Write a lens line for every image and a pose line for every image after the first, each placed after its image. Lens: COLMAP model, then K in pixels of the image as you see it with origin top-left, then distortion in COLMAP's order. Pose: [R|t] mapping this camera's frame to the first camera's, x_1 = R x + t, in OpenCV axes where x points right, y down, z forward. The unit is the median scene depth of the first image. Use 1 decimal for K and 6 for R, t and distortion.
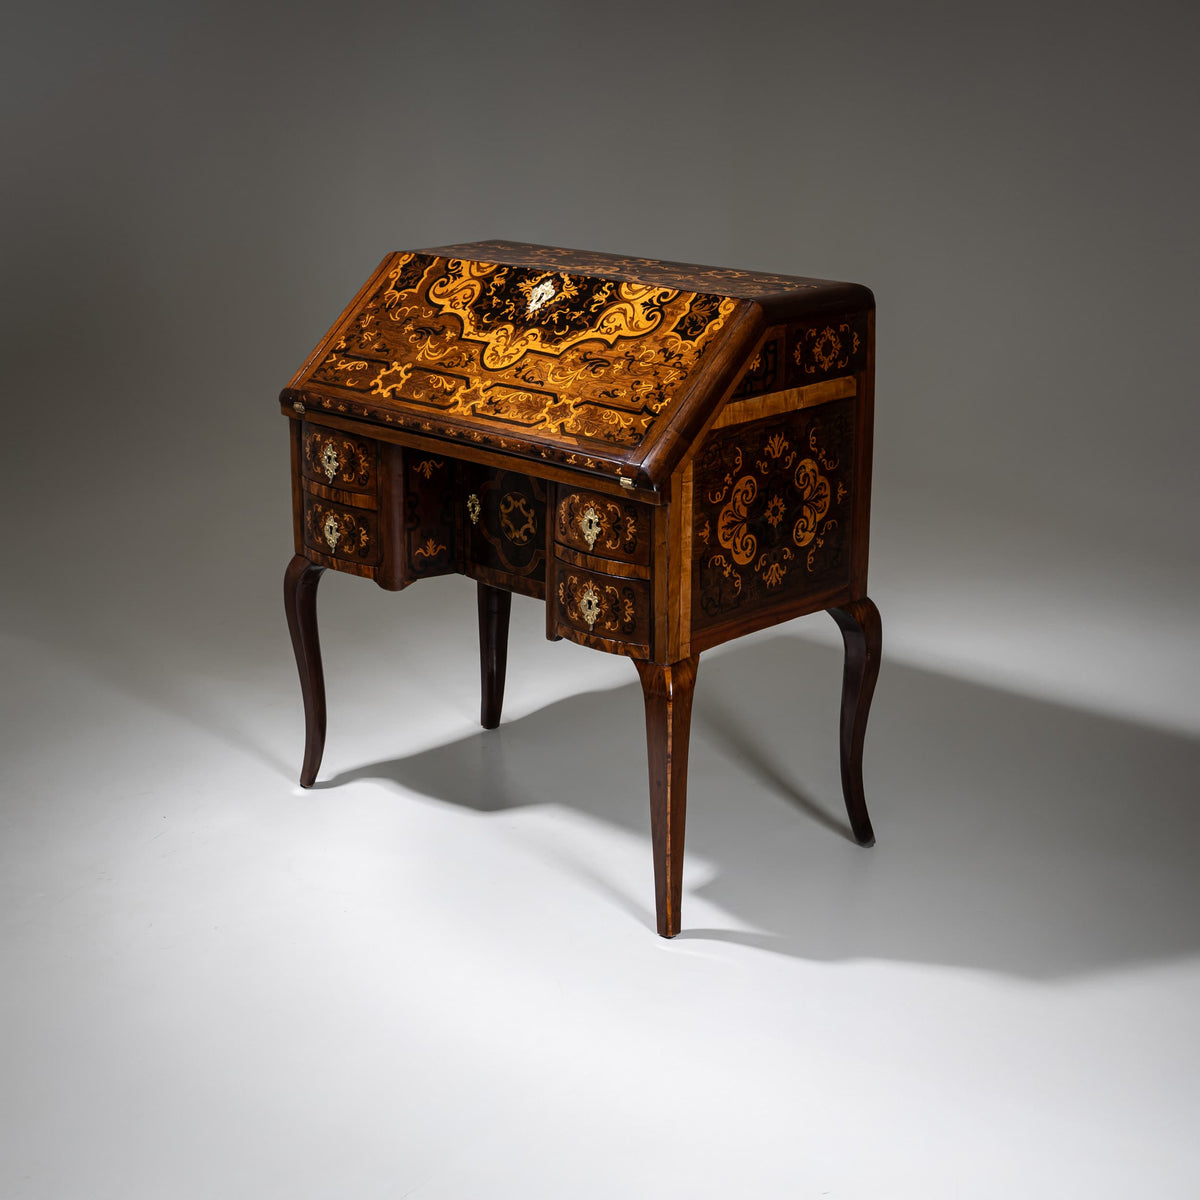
lens RADIAL K [[2130.9, 0, 584.6], [0, 2130.9, 600.7], [0, 0, 1]] dist [0.077153, 0.096640]
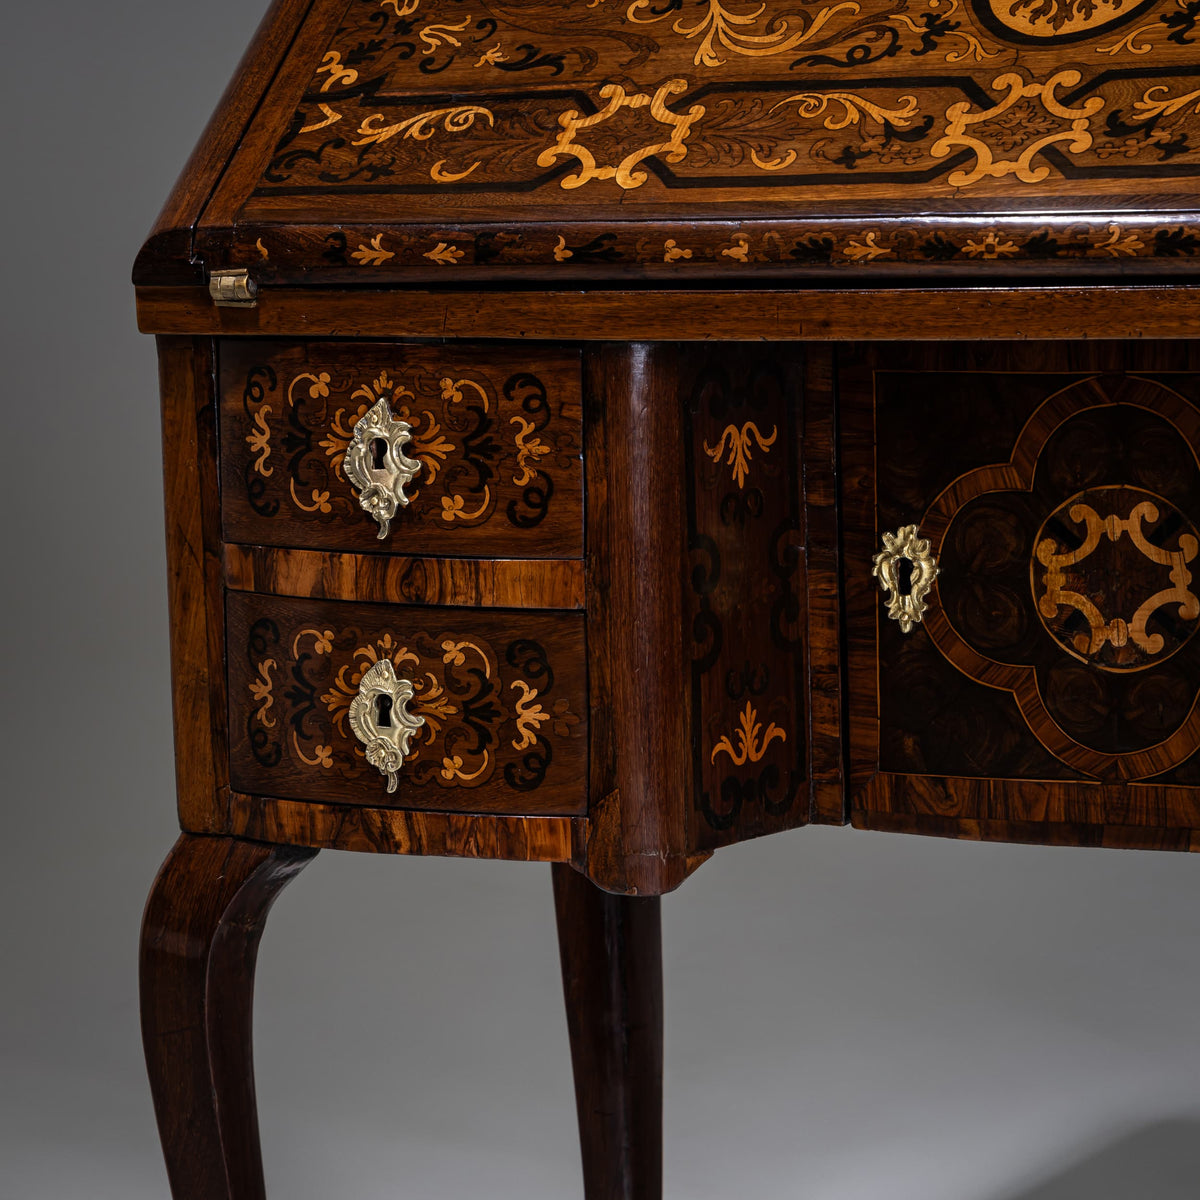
lens RADIAL K [[3954.6, 0, 618.7], [0, 3954.6, 595.4], [0, 0, 1]] dist [0.271895, 1.656135]
pose [[0.945029, -0.071460, 0.319084, -0.280890], [0.123865, 0.981339, -0.147076, 0.035972], [-0.302619, 0.178515, 0.936245, 0.549963]]
